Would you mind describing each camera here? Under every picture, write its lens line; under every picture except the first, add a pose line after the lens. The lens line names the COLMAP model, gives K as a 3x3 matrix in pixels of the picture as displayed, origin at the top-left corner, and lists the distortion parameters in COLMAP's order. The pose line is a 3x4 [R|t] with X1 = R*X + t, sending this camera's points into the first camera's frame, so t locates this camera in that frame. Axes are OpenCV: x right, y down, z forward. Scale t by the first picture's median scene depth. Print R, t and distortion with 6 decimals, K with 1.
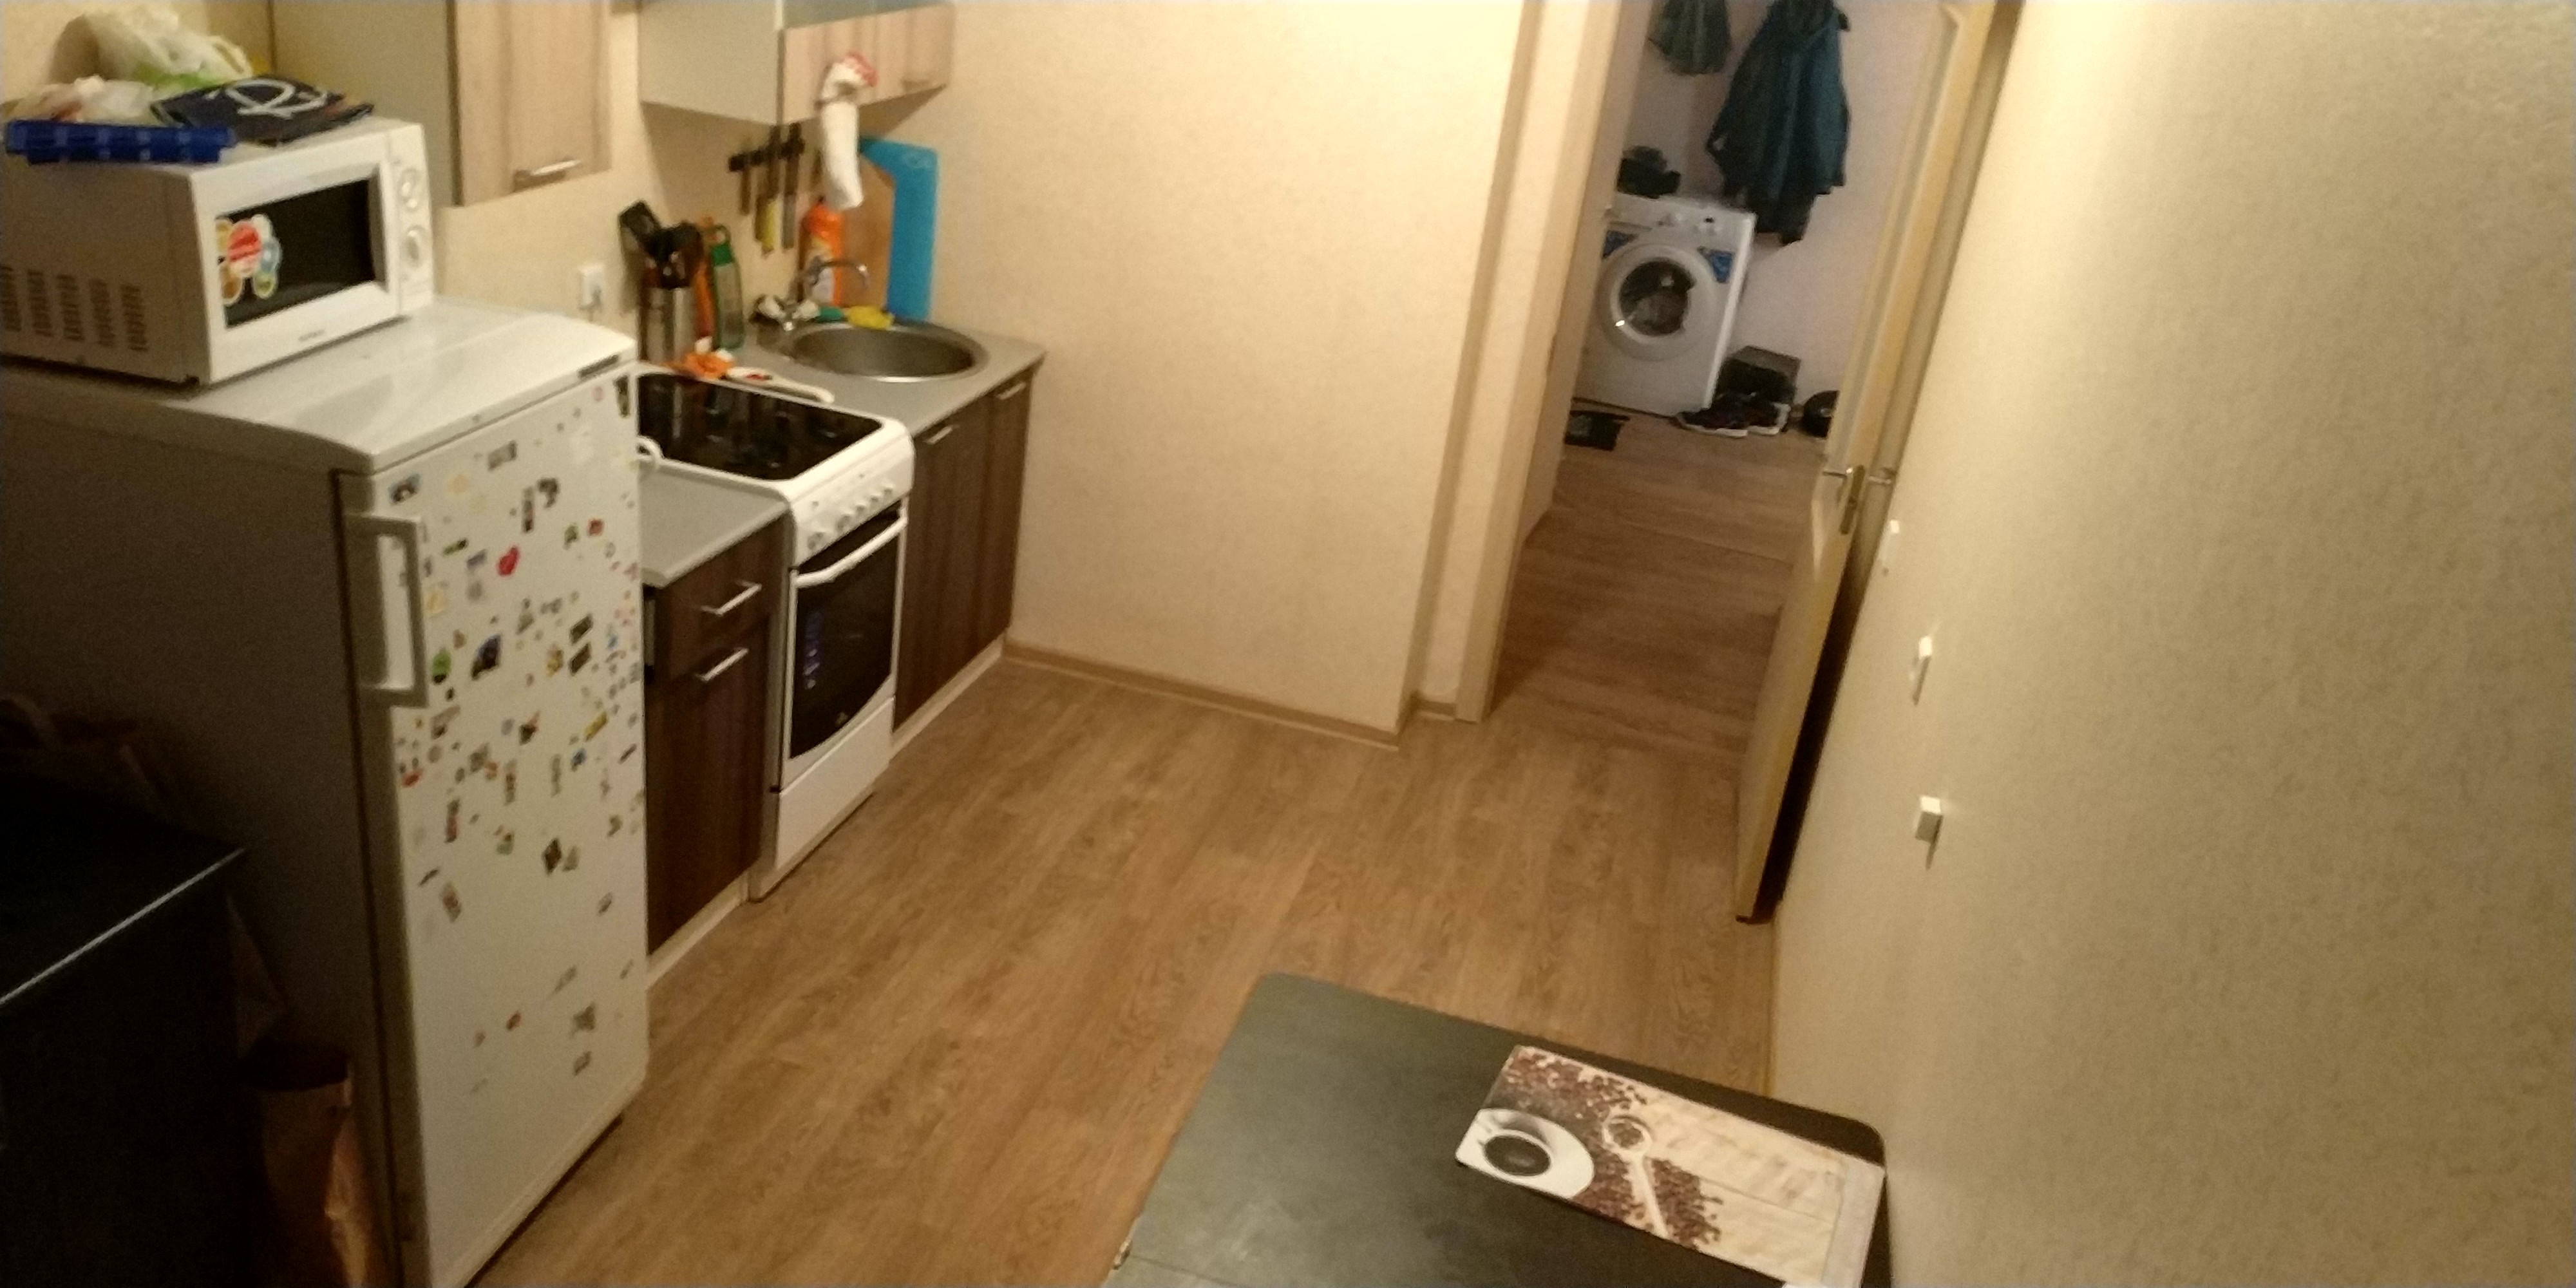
lens RADIAL K [[1944.8, 0, 1287.8], [0, 1944.8, 638.8], [0, 0, 1]] dist [-0.002159, -0.046615]
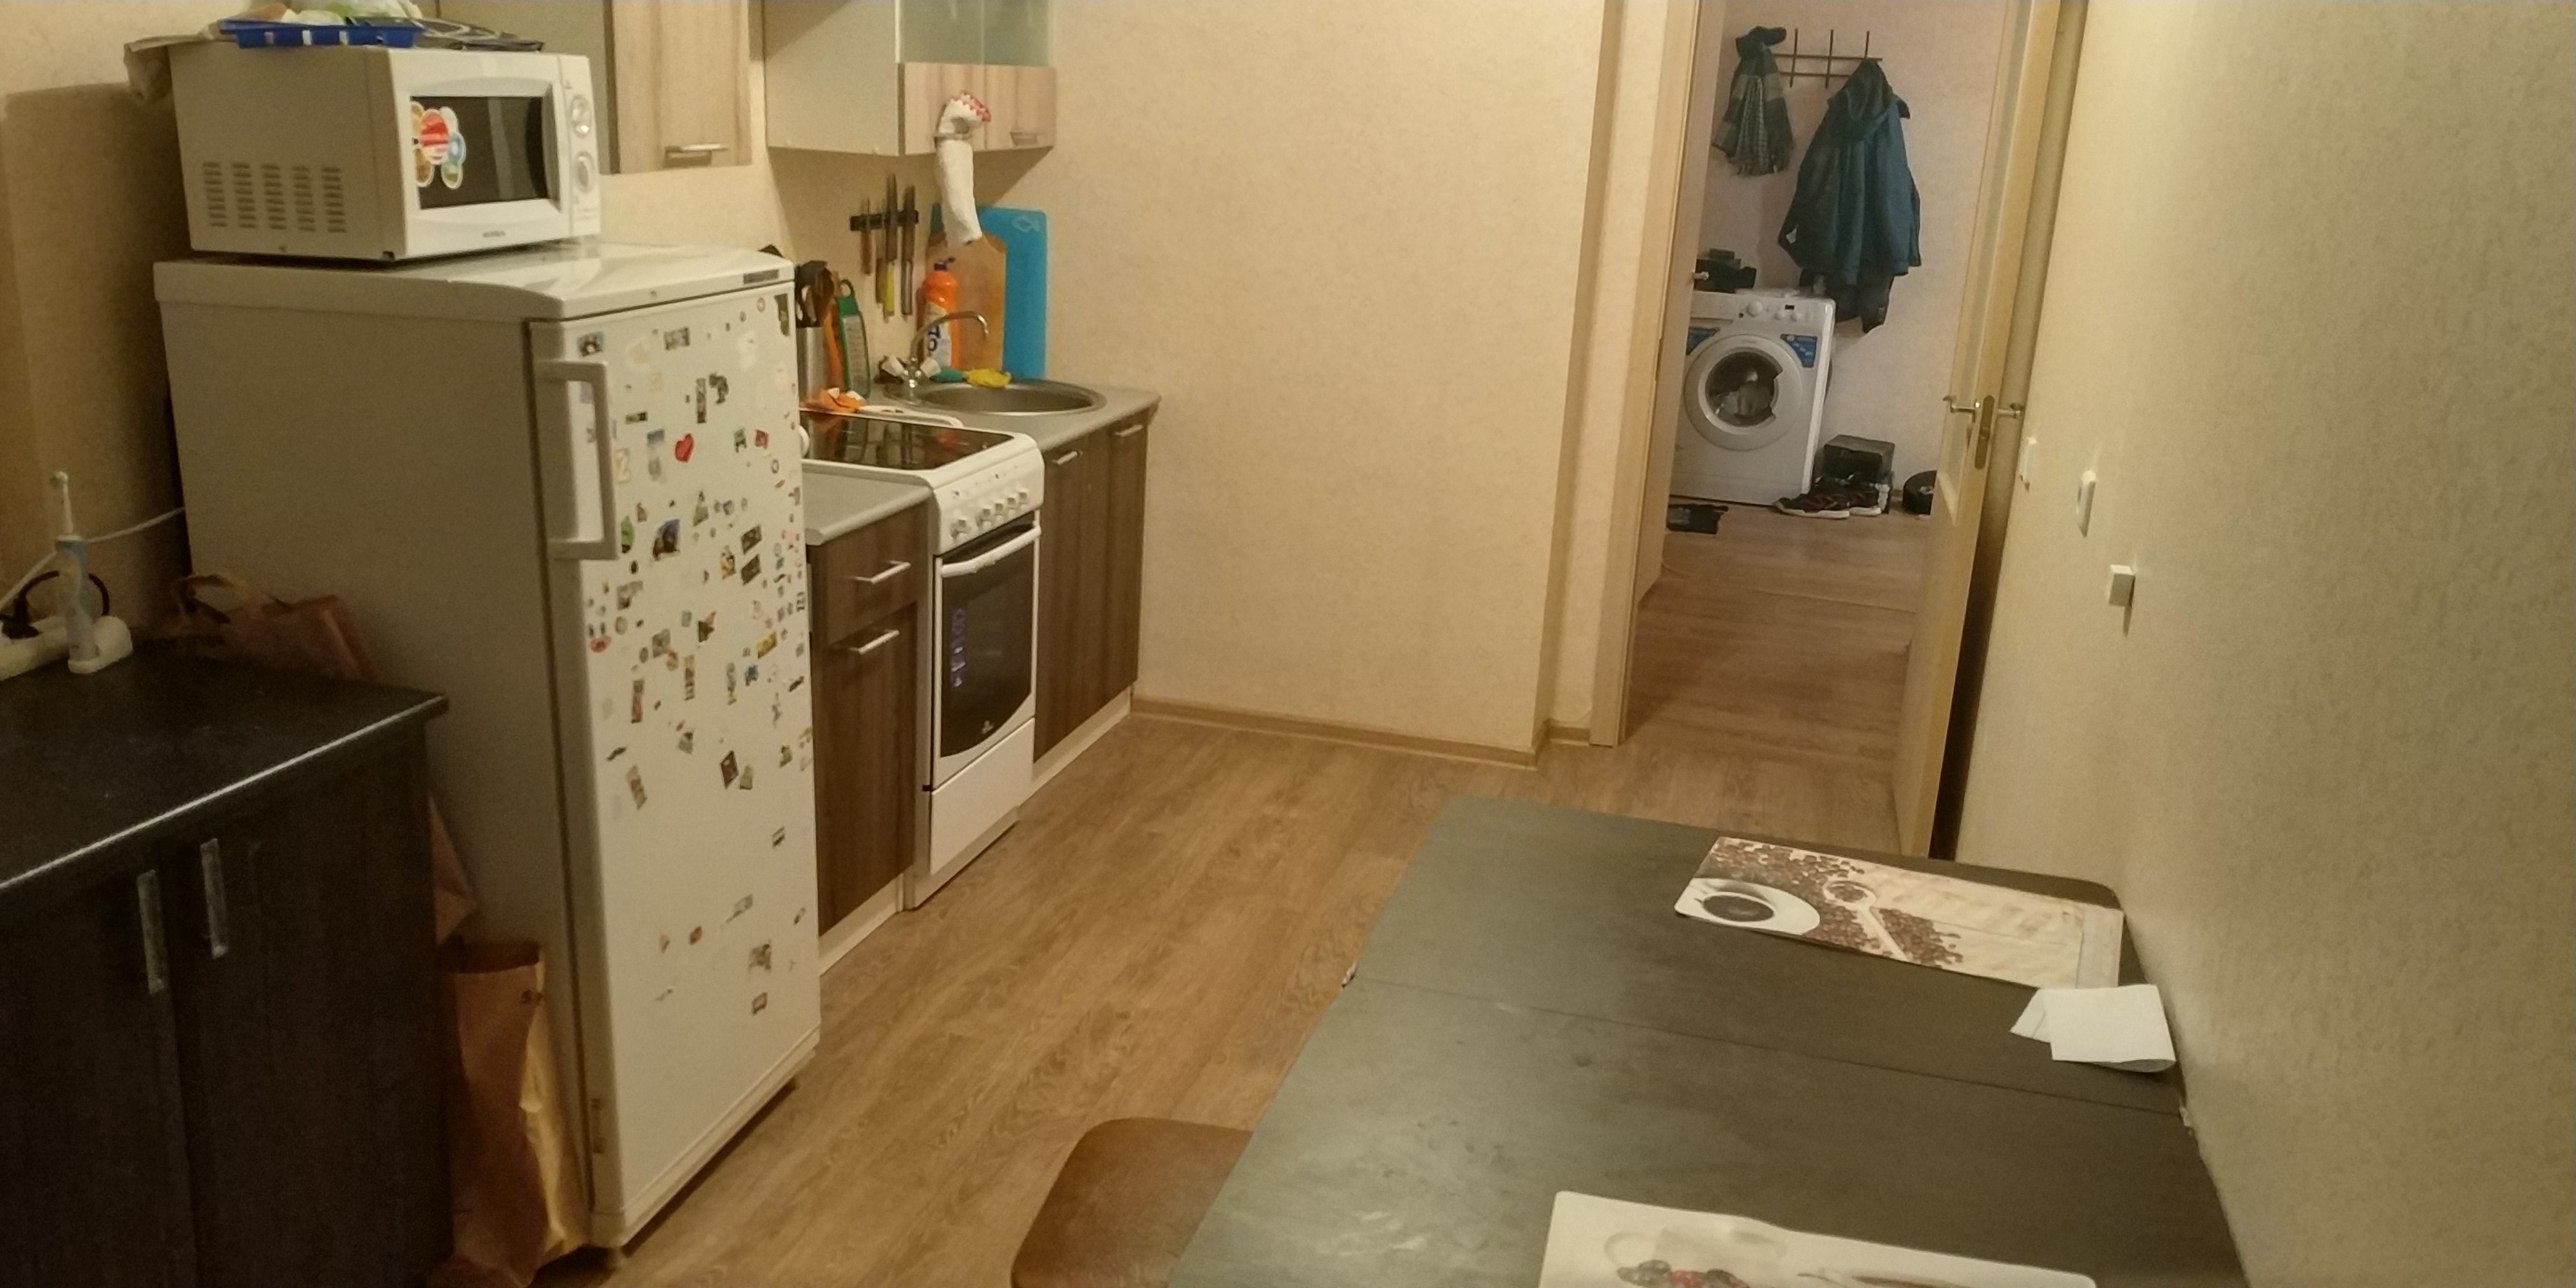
lens RADIAL K [[1944.8, 0, 1273.9], [0, 1944.8, 638.7], [0, 0, 1]] dist [-0.002159, -0.046615]
pose [[0.996225, -0.072012, -0.048470, -0.033682], [0.065838, 0.990739, -0.118753, 0.140910], [0.056573, 0.115114, 0.991740, 0.007544]]
